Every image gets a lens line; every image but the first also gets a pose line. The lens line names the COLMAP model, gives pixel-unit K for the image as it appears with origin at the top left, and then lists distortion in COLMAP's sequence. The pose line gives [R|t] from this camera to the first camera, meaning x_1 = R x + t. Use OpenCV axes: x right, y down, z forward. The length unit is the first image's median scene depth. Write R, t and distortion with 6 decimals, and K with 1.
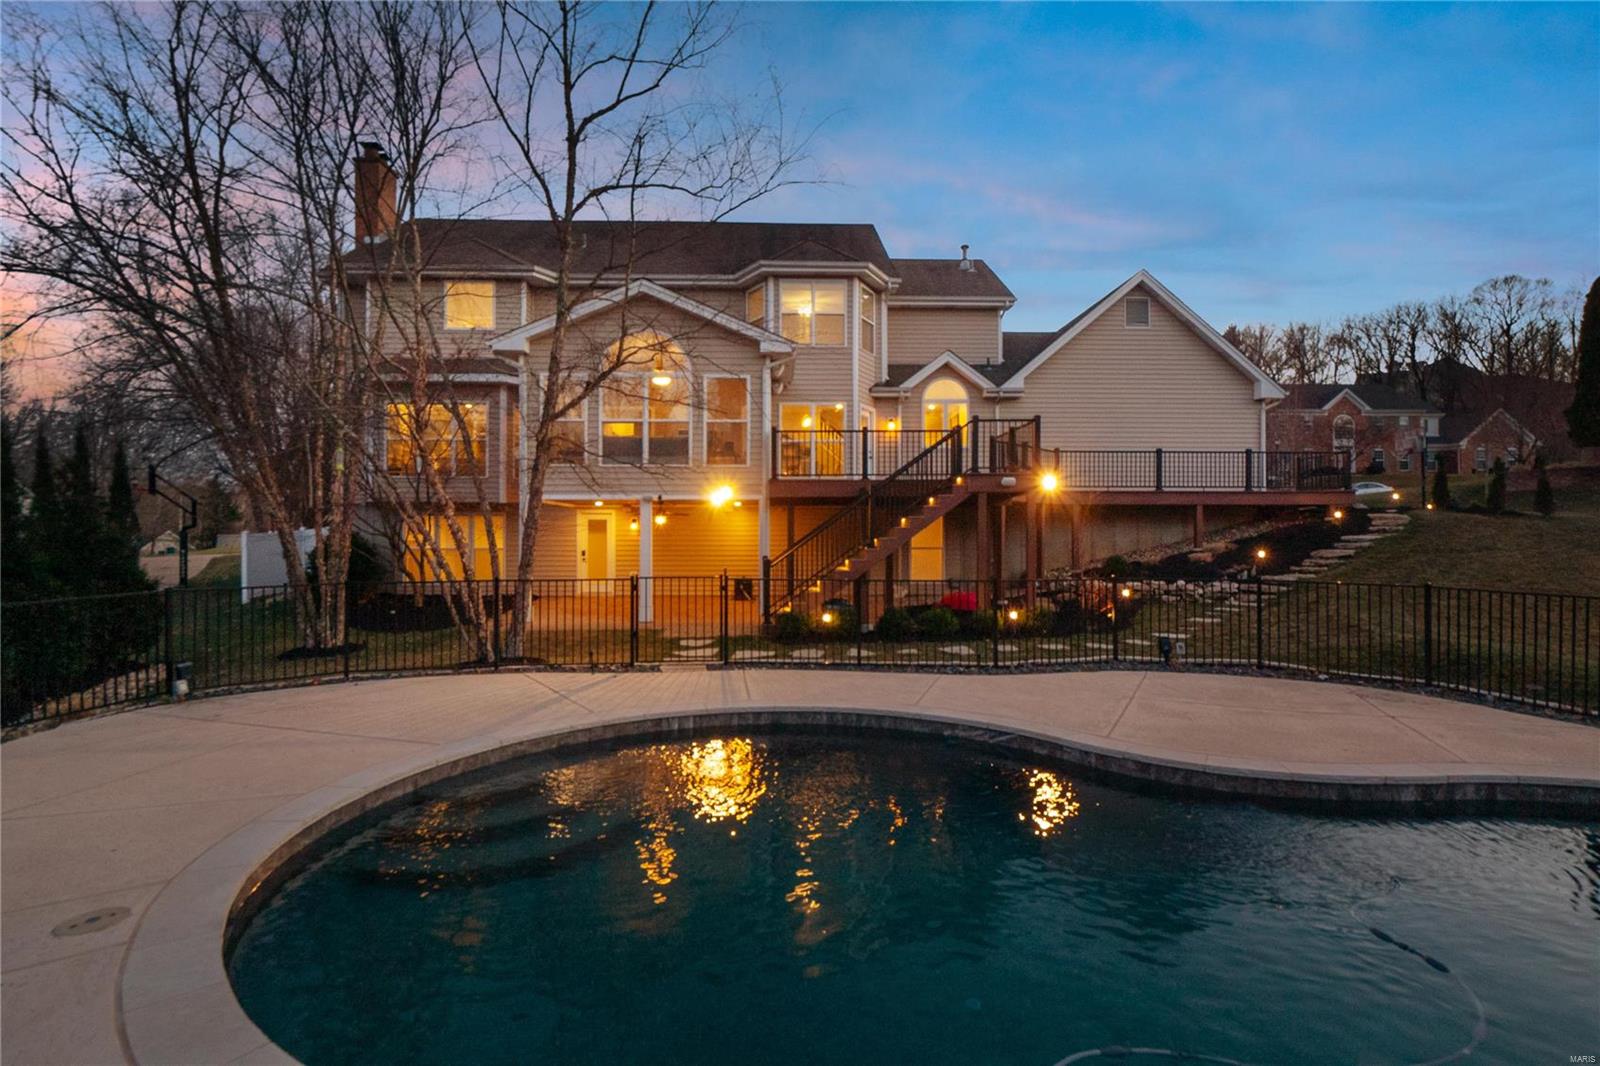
lens RADIAL K [[788.9, 0, 800.6], [0, 788.9, 540.0], [0, 0, 1]] dist [-0.005793, -0.001000]
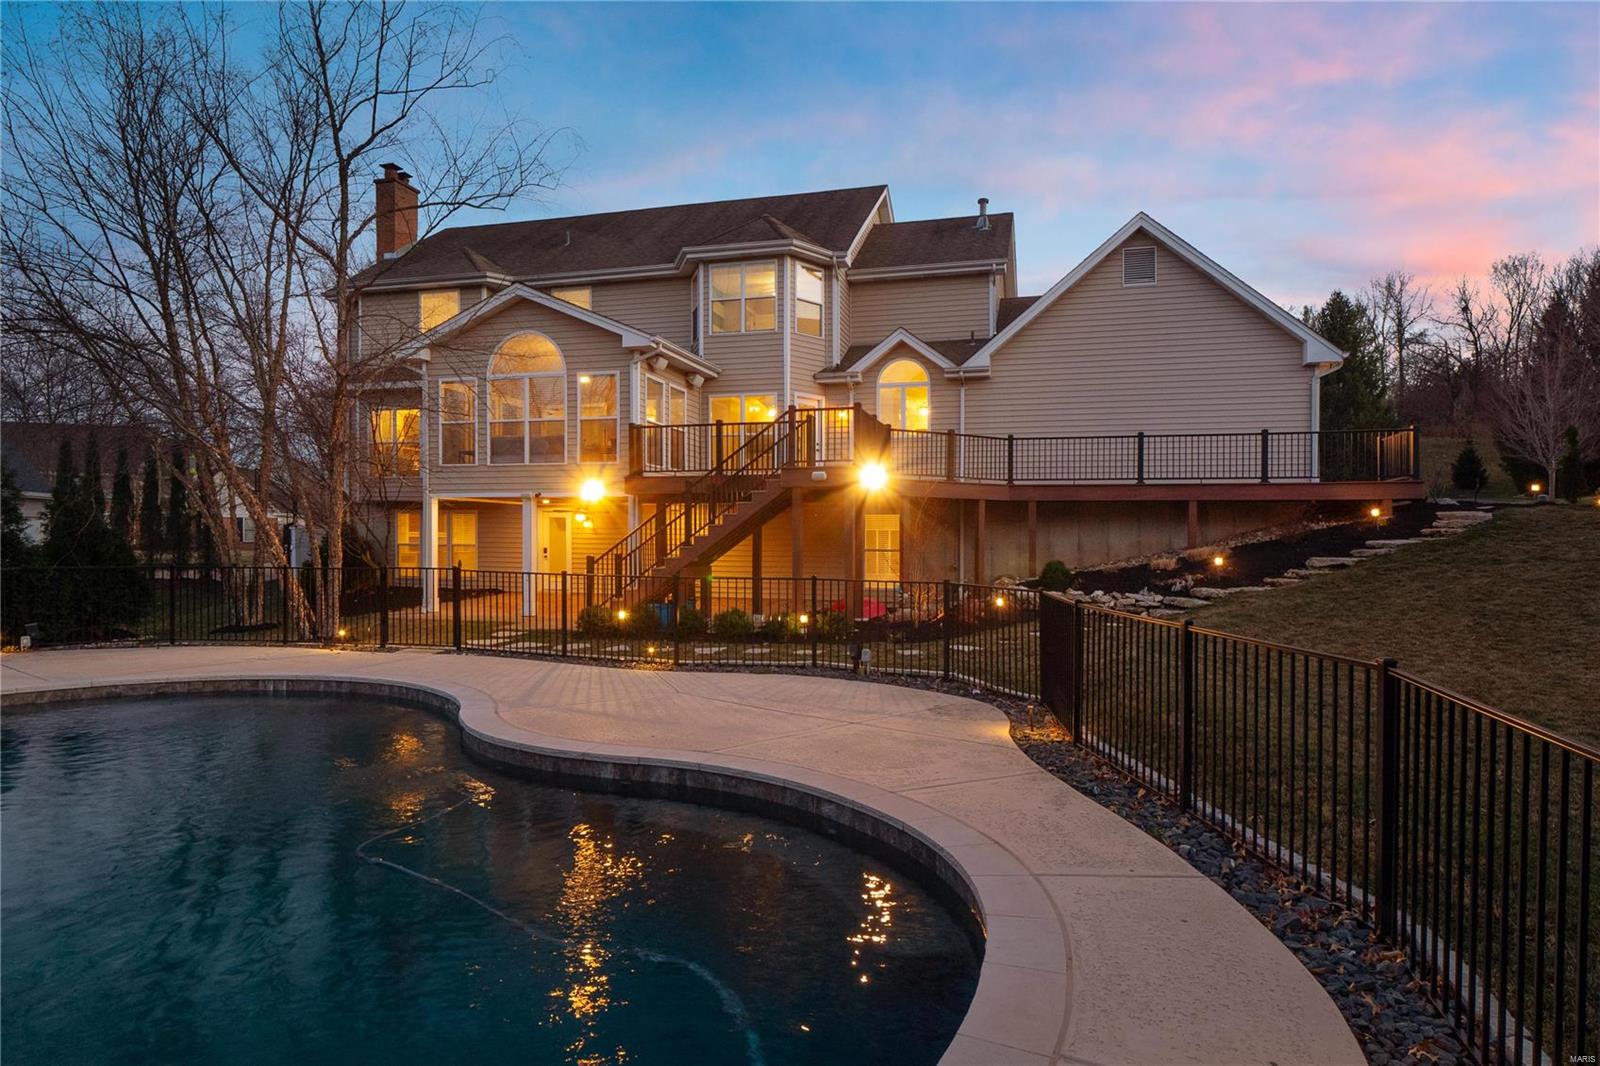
lens RADIAL K [[927.9, 0, 807.8], [0, 927.9, 562.5], [0, 0, 1]] dist [-0.004603, 0.003677]
pose [[0.950152, 0.016916, -0.311327, 0.435075], [-0.011117, 0.999730, 0.020393, 0.004021], [0.311588, -0.015915, 0.950084, -0.030745]]
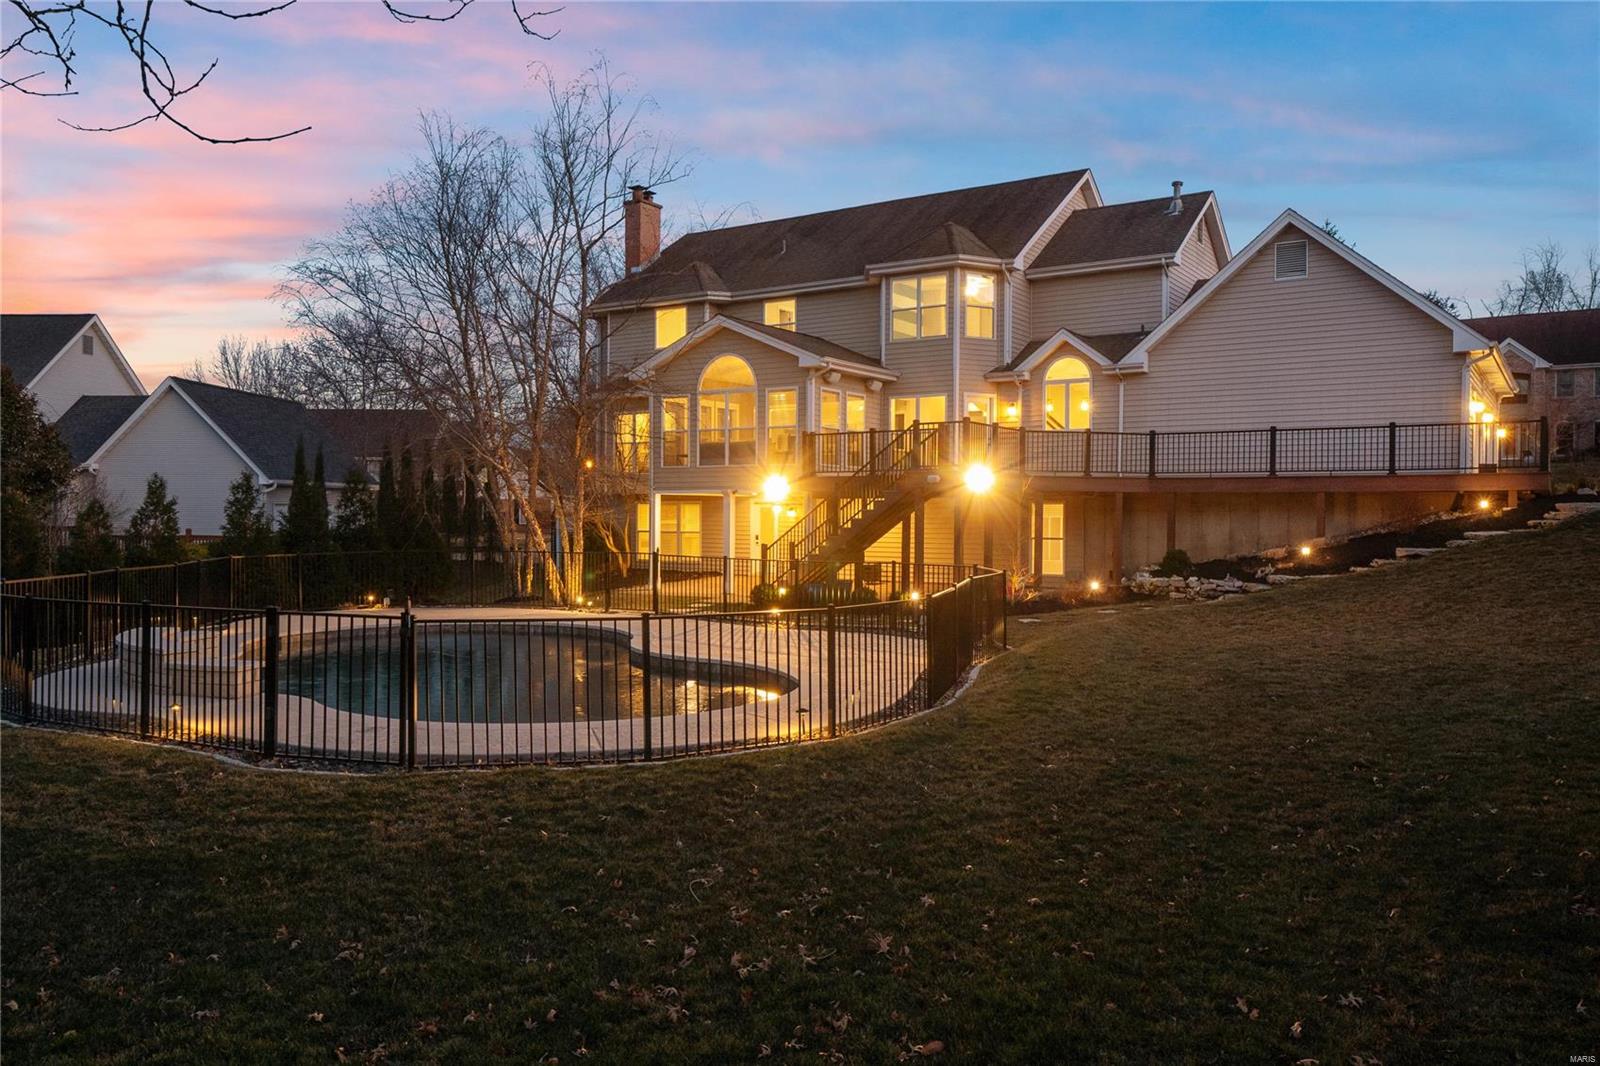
lens RADIAL K [[1235.4, 0, 801.4], [0, 1235.4, 530.3], [0, 0, 1]] dist [-0.006703, -0.000361]
pose [[0.801835, 0.013775, -0.597387, 0.853010], [-0.007533, 0.999888, 0.012945, -0.016397], [0.597498, -0.005880, 0.801849, -0.382993]]
